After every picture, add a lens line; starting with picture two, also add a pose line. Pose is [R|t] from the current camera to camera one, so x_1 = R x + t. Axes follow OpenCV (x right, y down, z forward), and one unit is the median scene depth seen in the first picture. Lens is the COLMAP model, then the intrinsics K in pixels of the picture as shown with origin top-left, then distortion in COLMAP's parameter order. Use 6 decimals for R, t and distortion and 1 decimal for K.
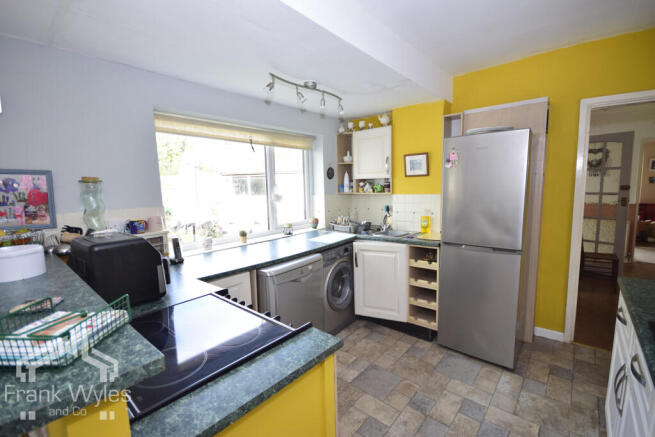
lens RADIAL K [[292.4, 0, 327.5], [0, 292.4, 218.5], [0, 0, 1]] dist [-0.001767, -0.000345]
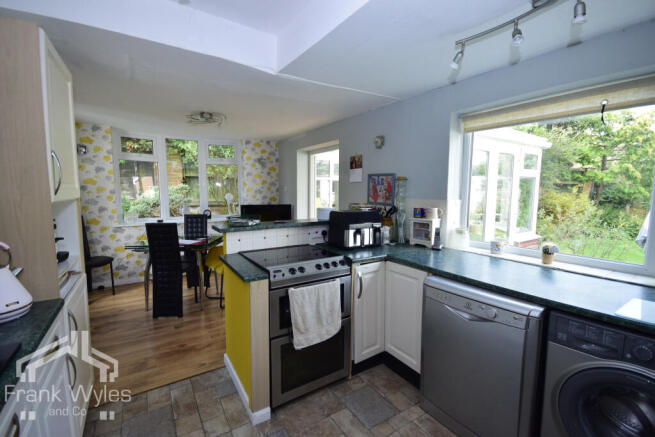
lens RADIAL K [[292.4, 0, 327.5], [0, 292.4, 218.5], [0, 0, 1]] dist [-0.001767, -0.000345]
pose [[-0.279428, 0.114382, -0.953329, 0.650005], [-0.111636, 0.982275, 0.150576, -0.088977], [0.953655, 0.148501, -0.261706, 0.839930]]
